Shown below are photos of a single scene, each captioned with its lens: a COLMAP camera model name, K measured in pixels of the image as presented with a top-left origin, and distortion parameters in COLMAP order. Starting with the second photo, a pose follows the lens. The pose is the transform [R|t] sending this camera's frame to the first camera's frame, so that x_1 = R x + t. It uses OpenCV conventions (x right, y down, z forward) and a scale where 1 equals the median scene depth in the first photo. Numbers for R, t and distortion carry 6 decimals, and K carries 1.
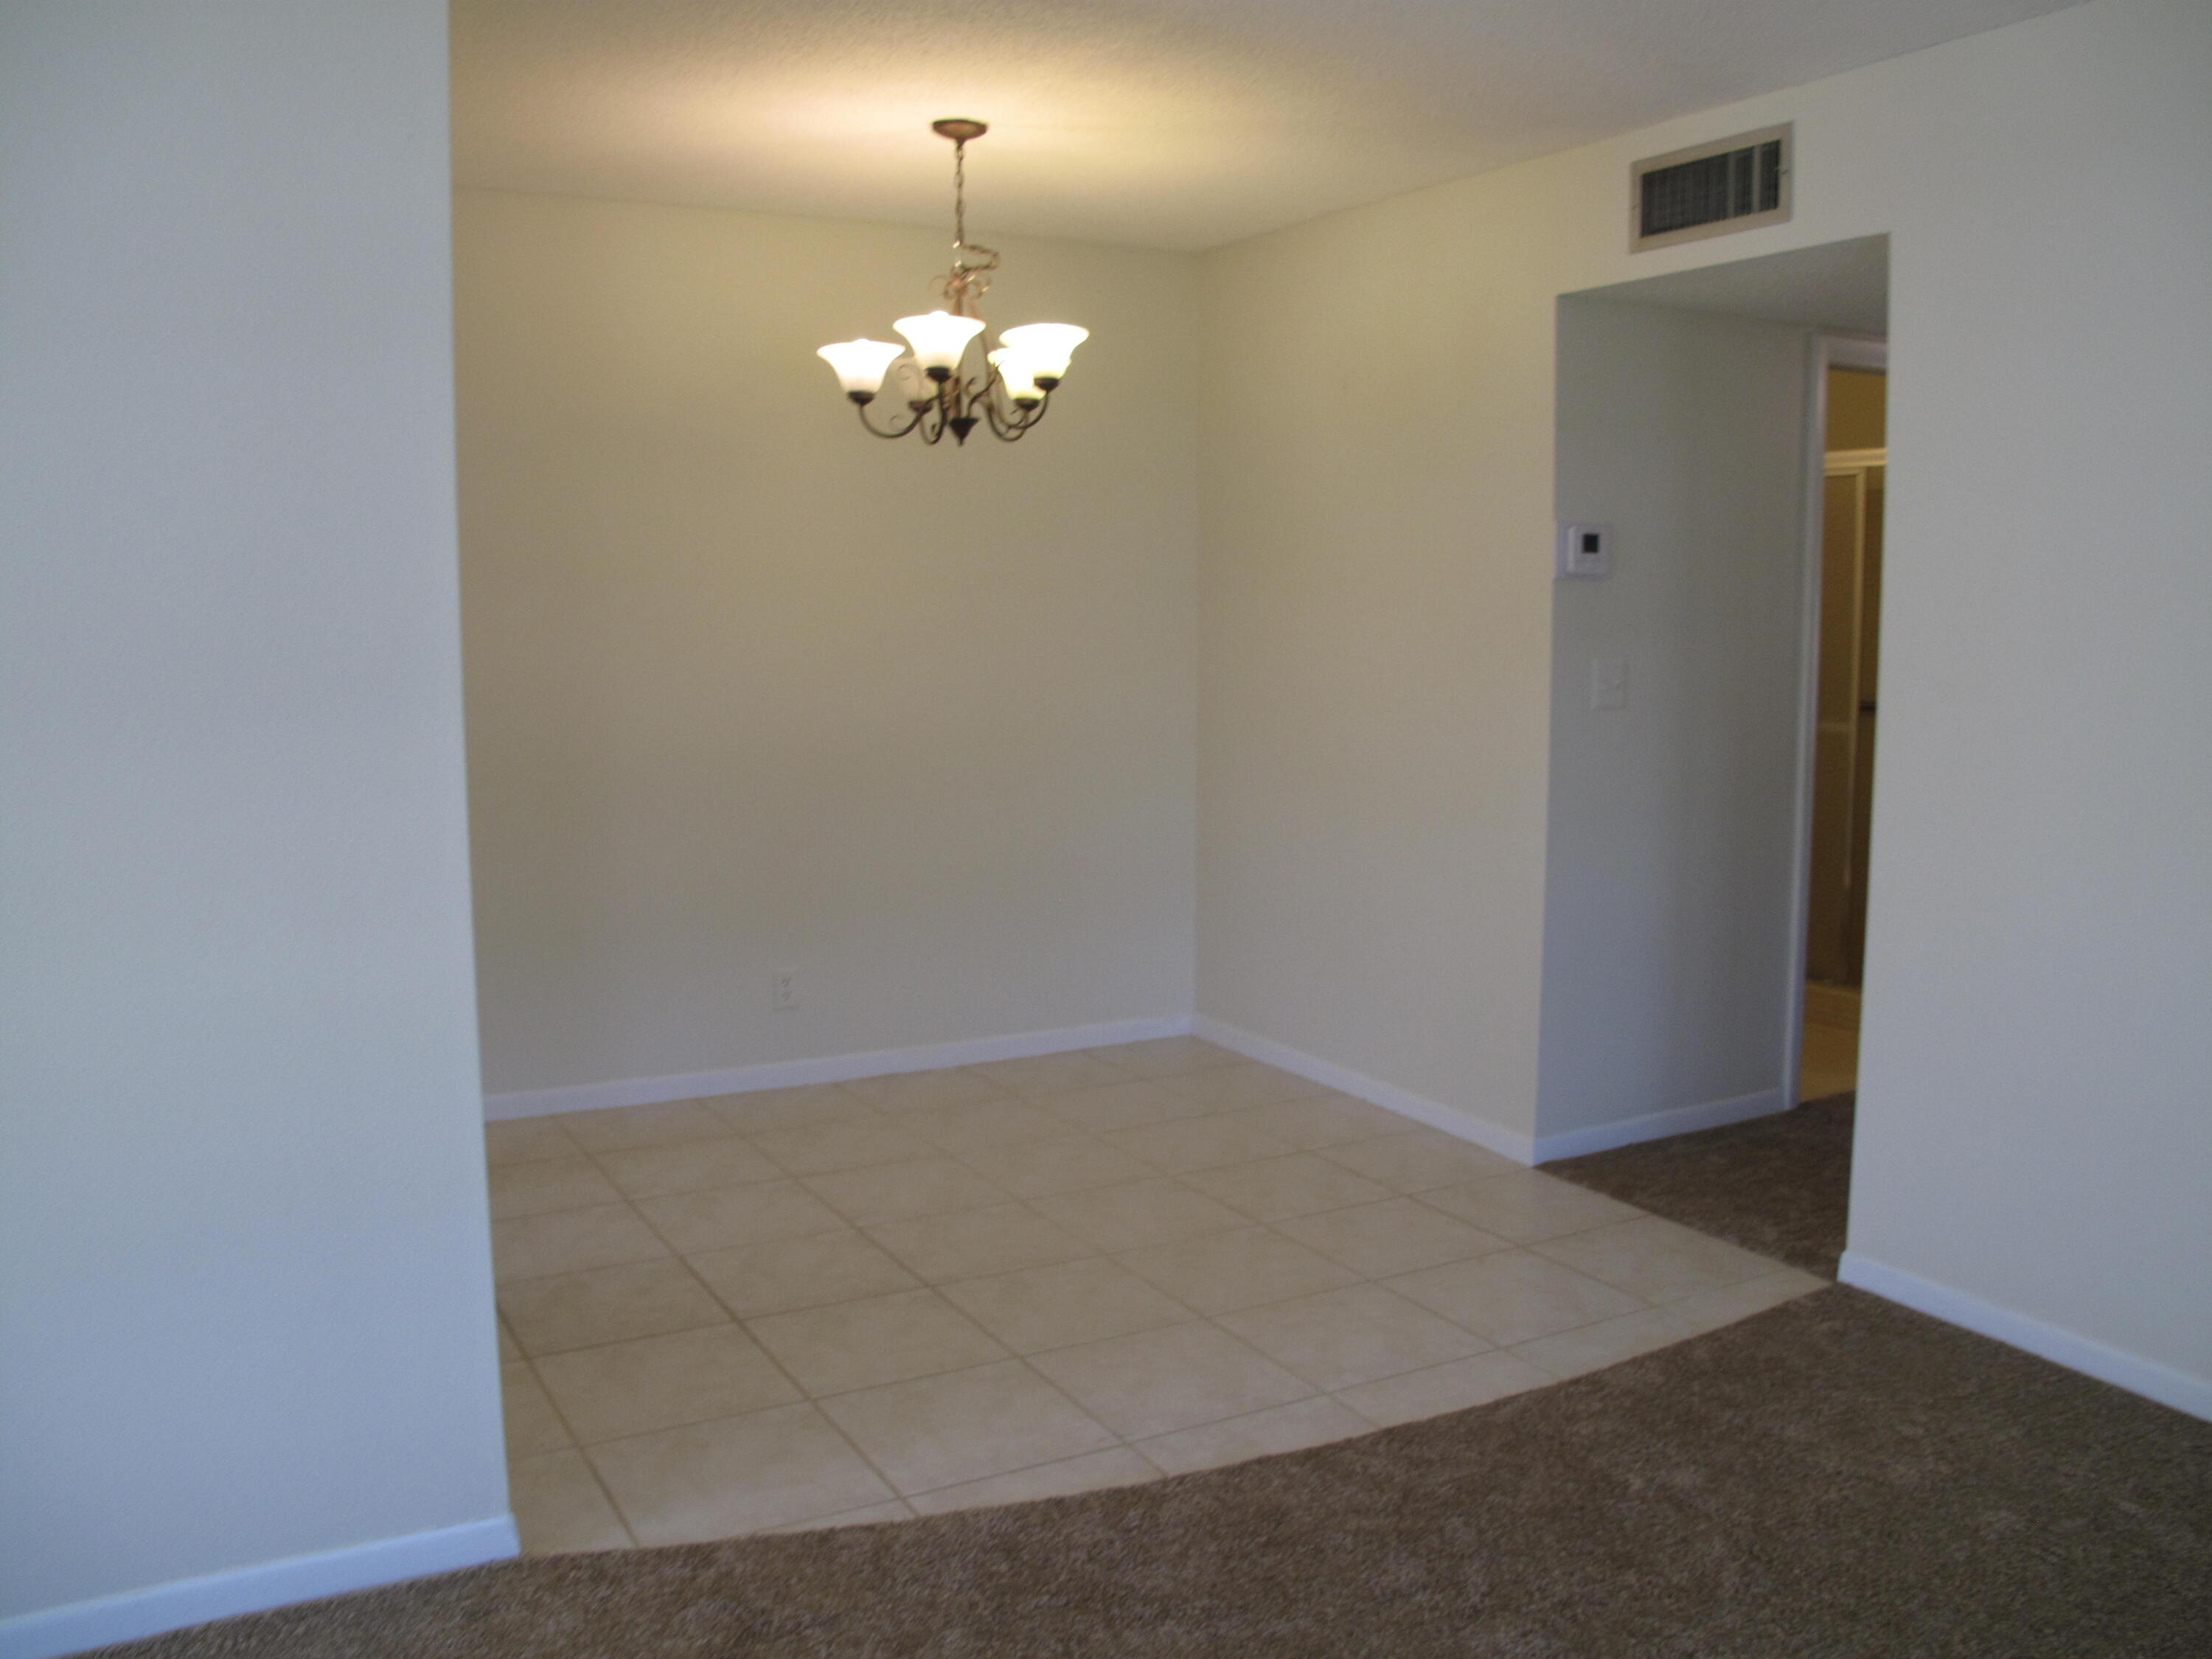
lens RADIAL K [[1817.8, 0, 1106.0], [0, 1817.8, 829.5], [0, 0, 1]] dist [-0.133846, 0.012755]
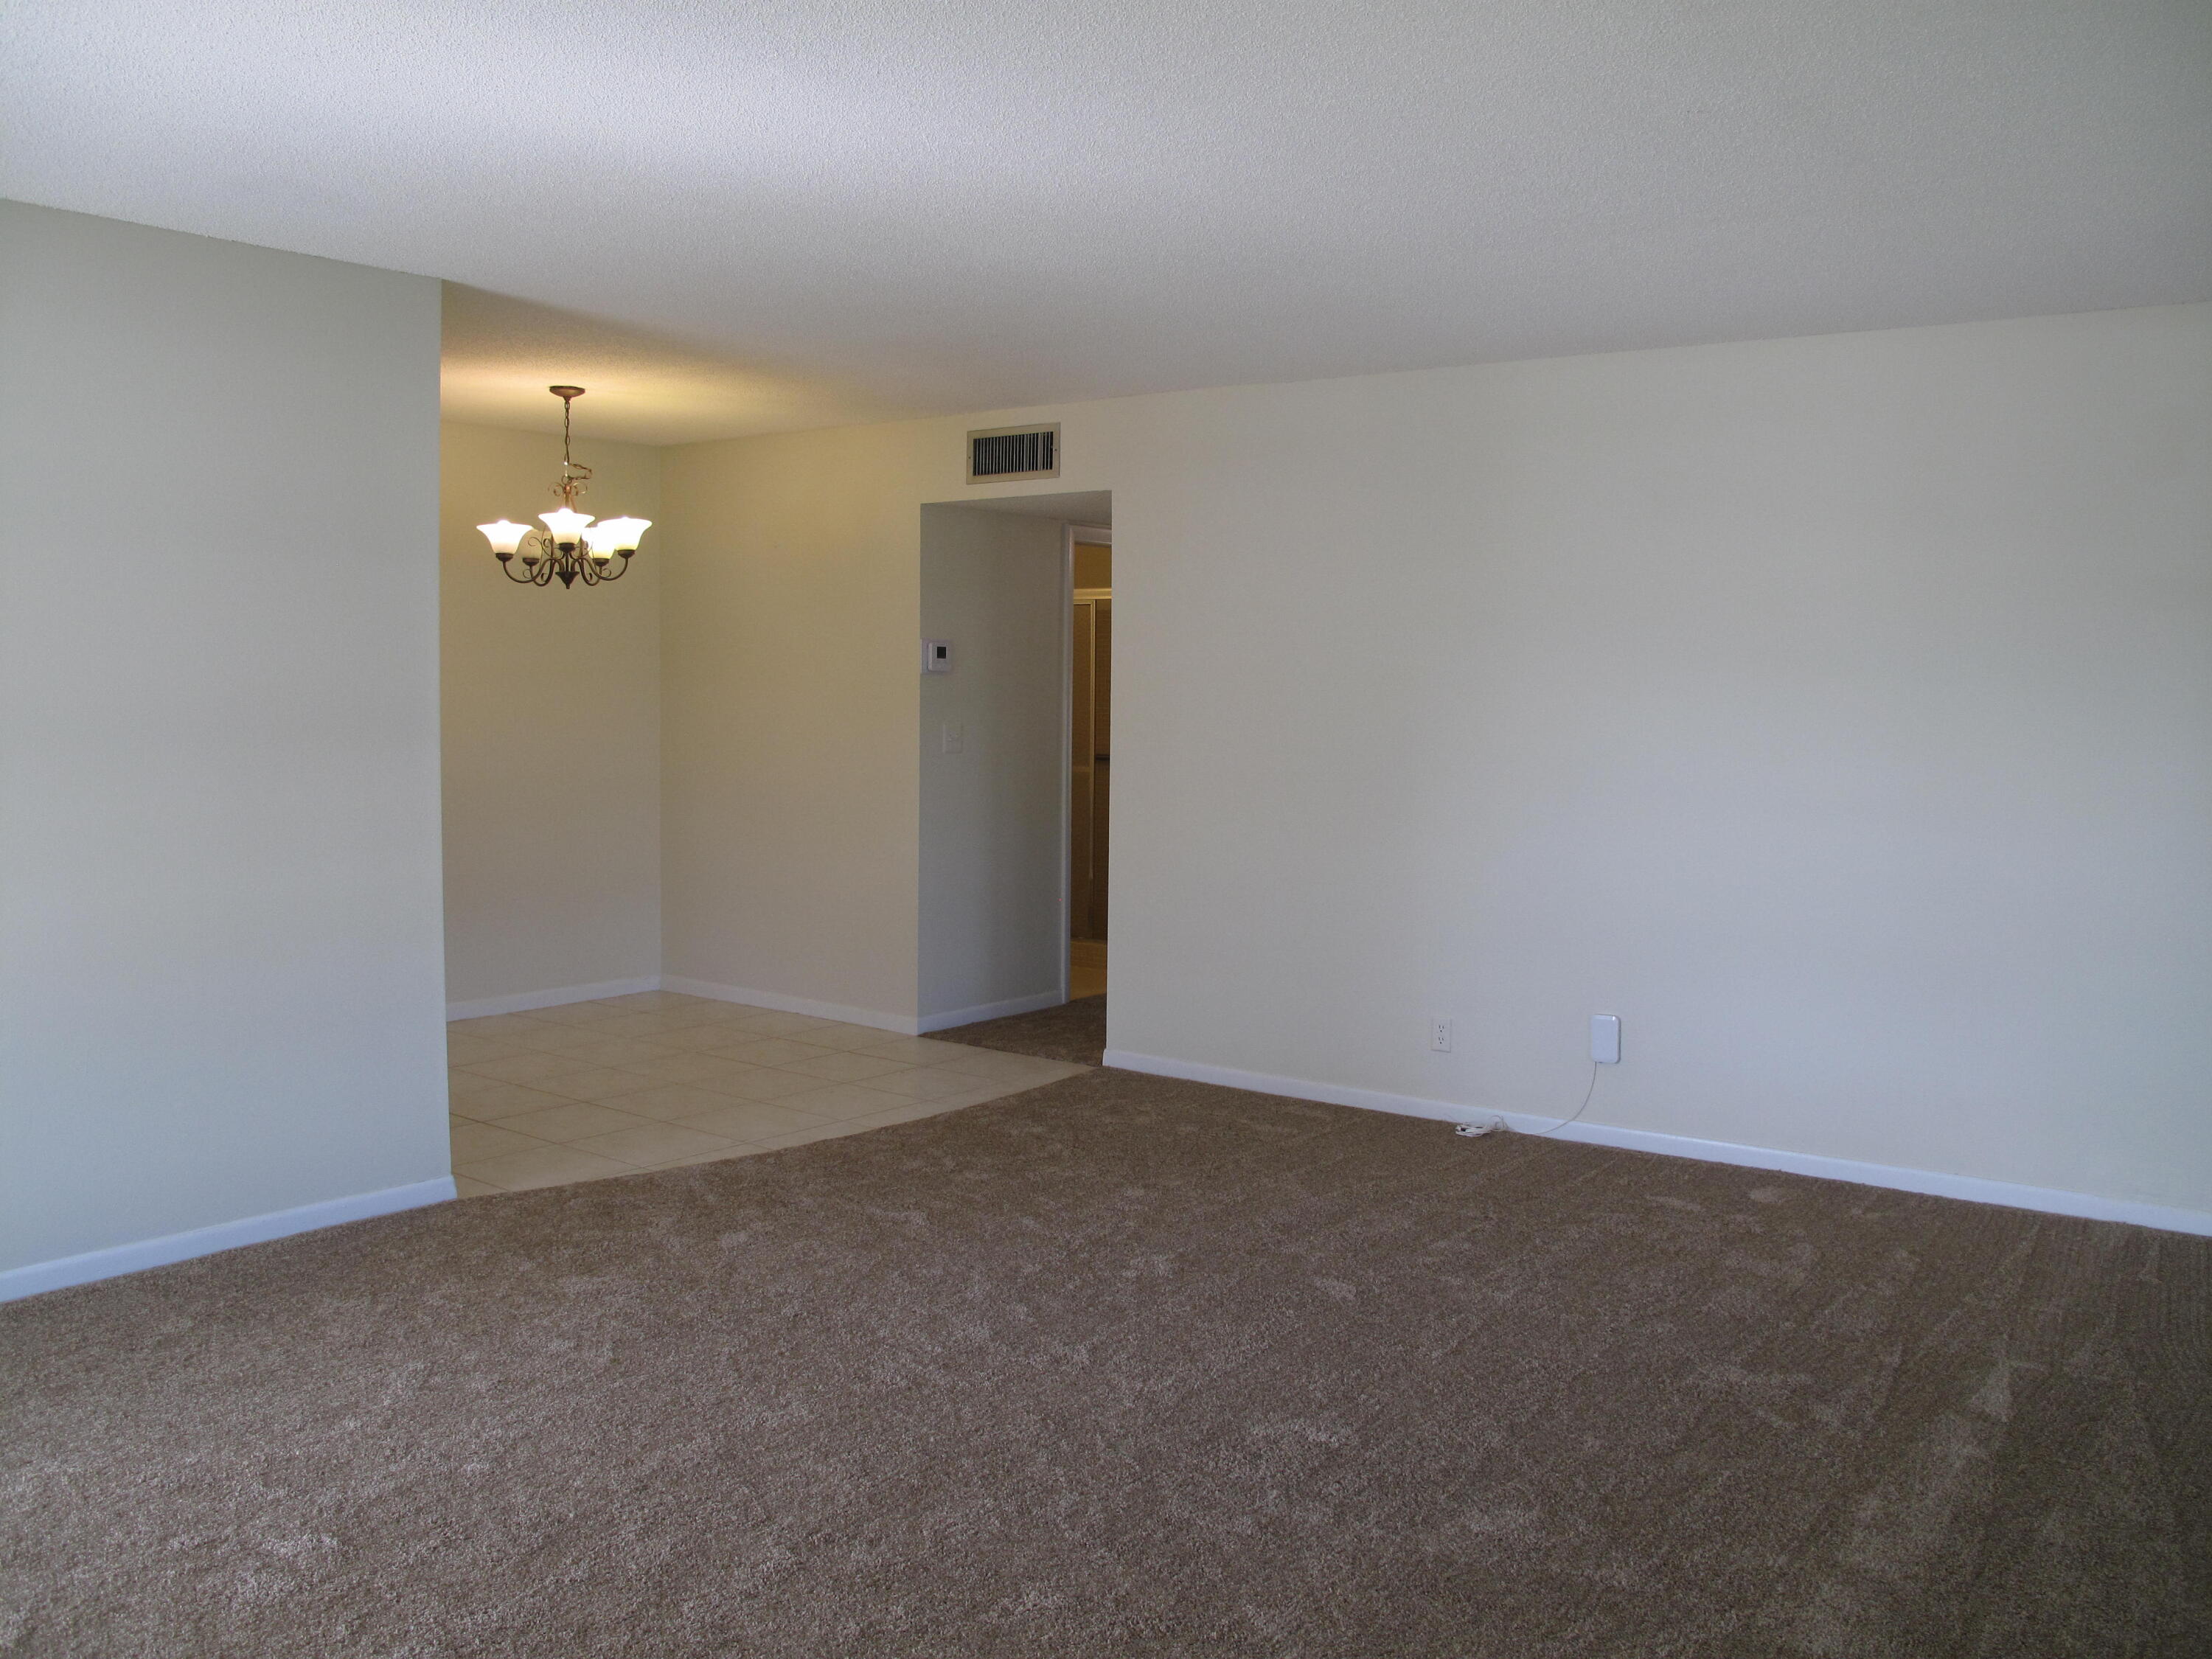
lens RADIAL K [[1852.9, 0, 1106.0], [0, 1852.9, 829.5], [0, 0, 1]] dist [-0.147749, 0.113493]
pose [[0.917595, -0.020456, 0.396990, -0.290200], [0.037782, 0.998642, -0.035869, 0.075751], [-0.395717, 0.047912, 0.917122, -0.660762]]
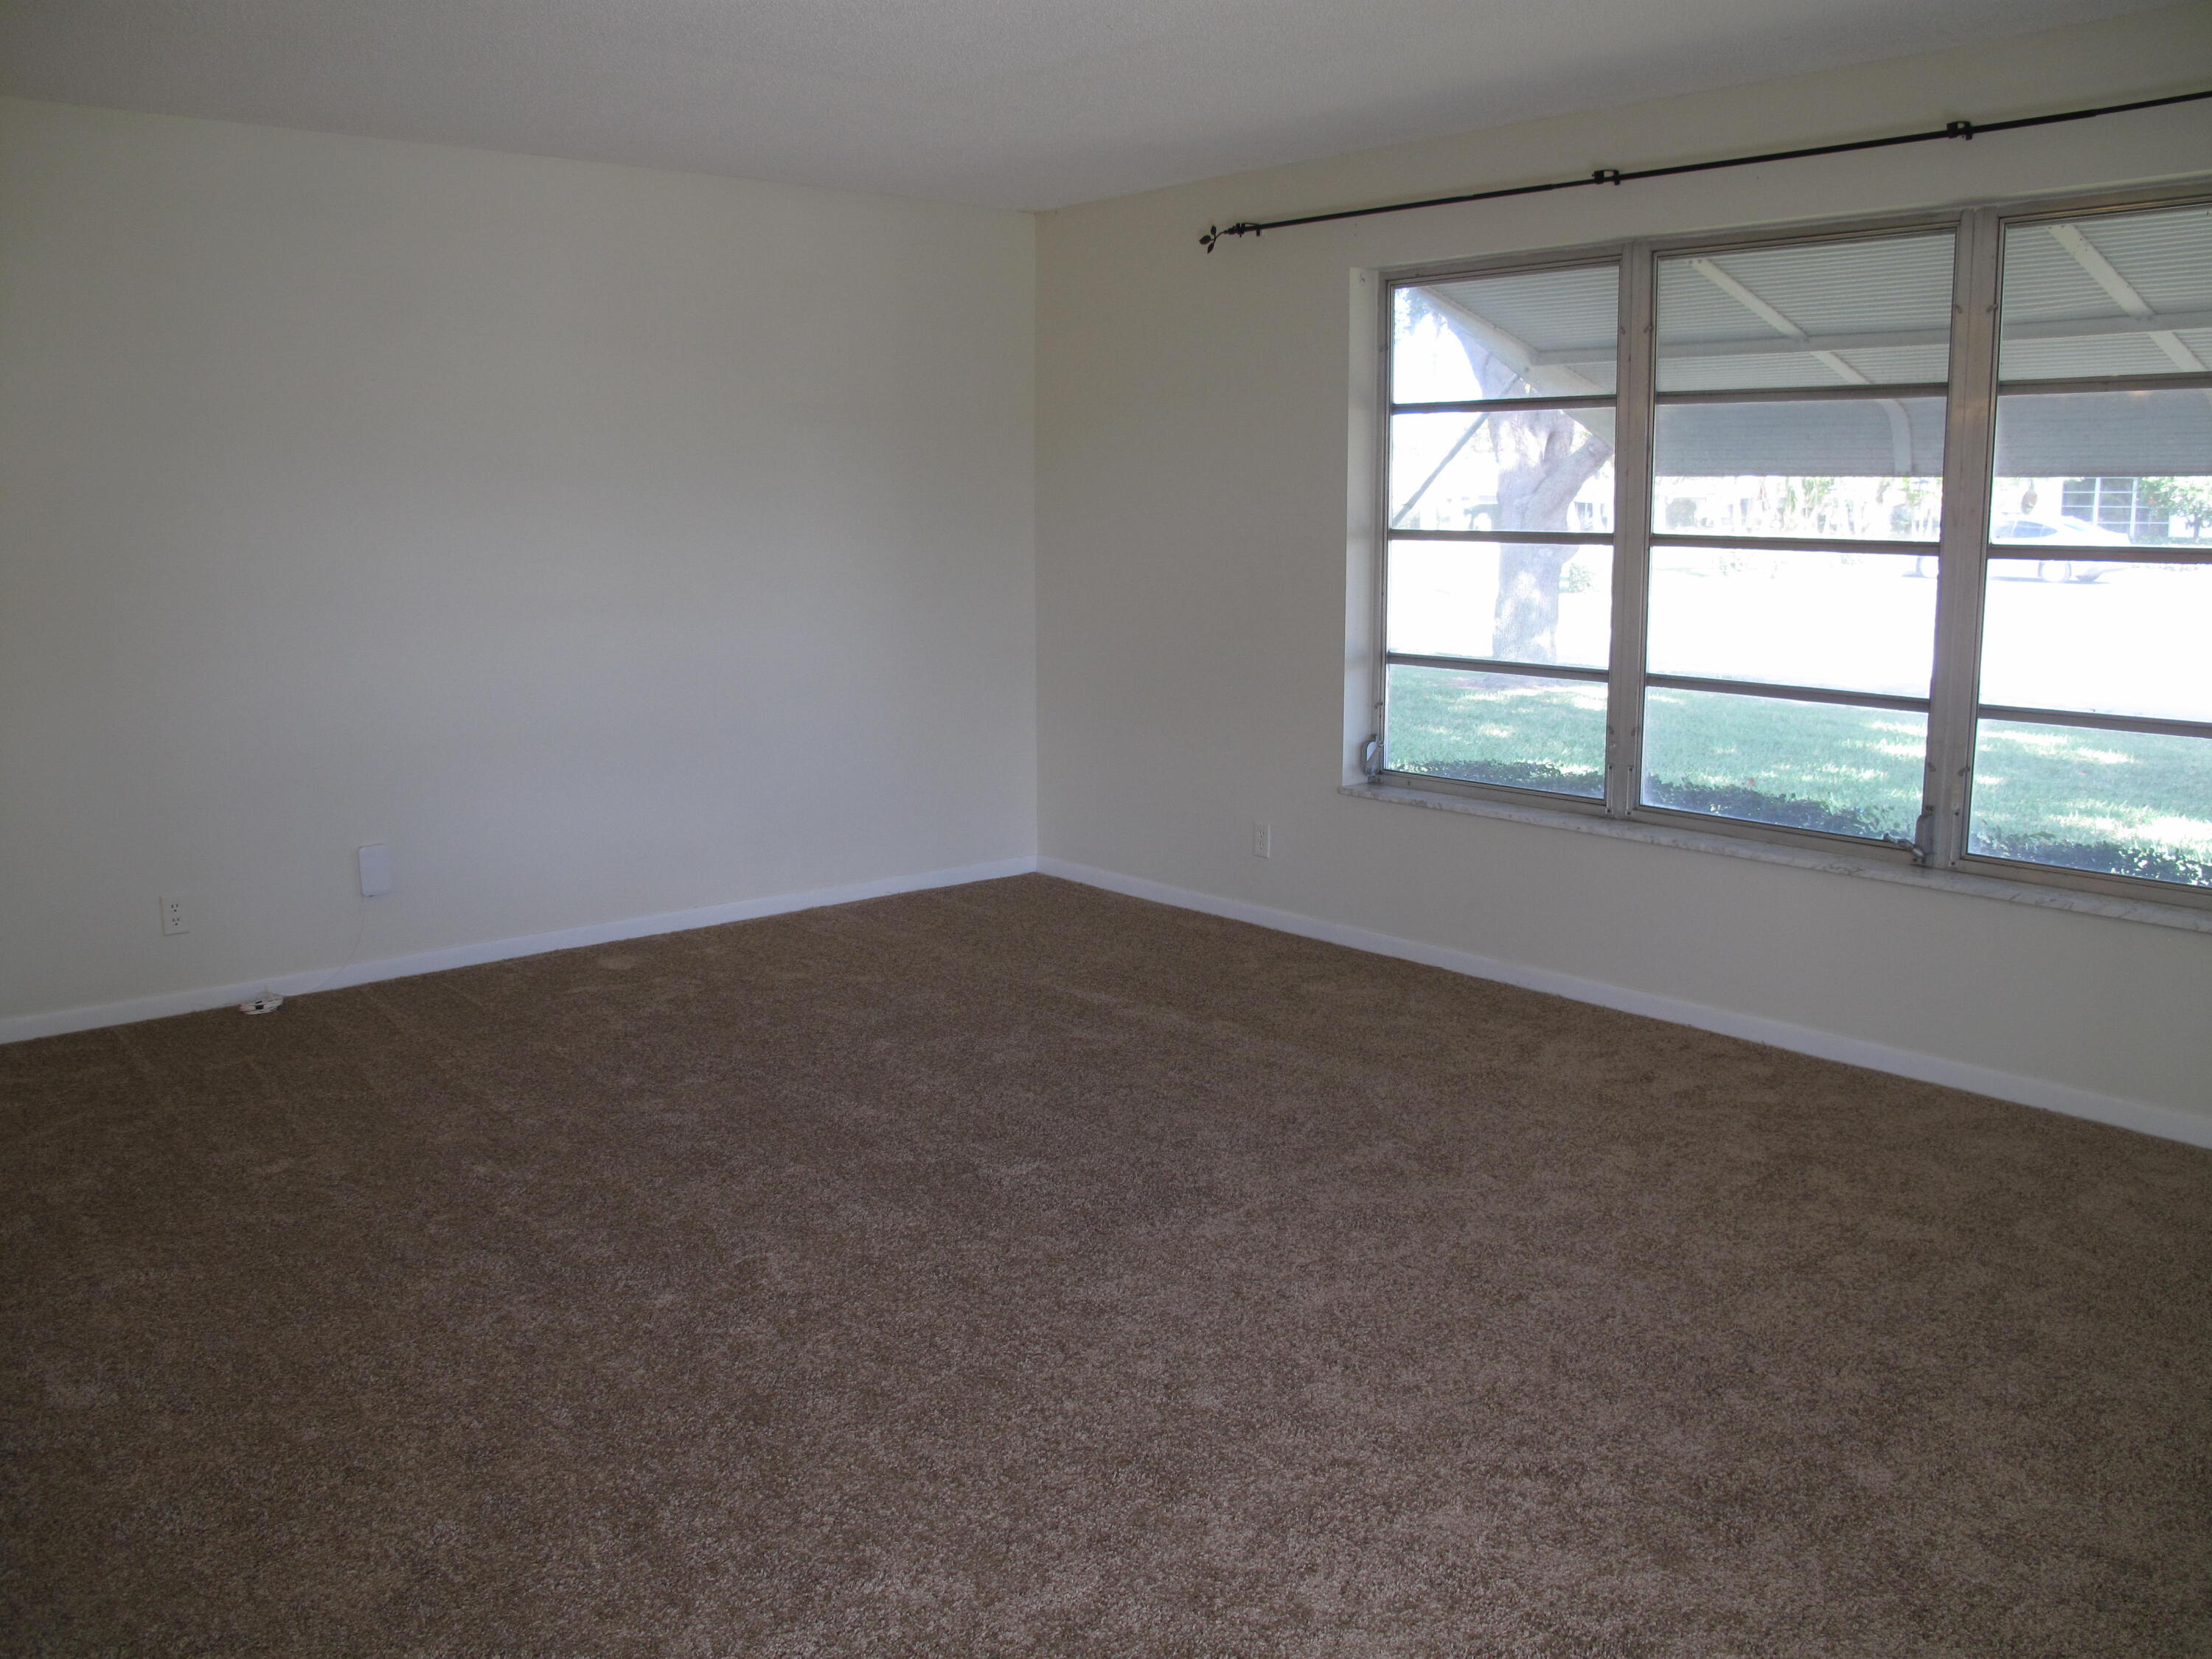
lens RADIAL K [[1852.9, 0, 1106.0], [0, 1852.9, 829.5], [0, 0, 1]] dist [-0.147749, 0.113493]
pose [[-0.191272, -0.167871, 0.967075, -0.767081], [0.123112, 0.973382, 0.193316, -0.019663], [-0.973786, 0.156034, -0.165514, 0.169088]]
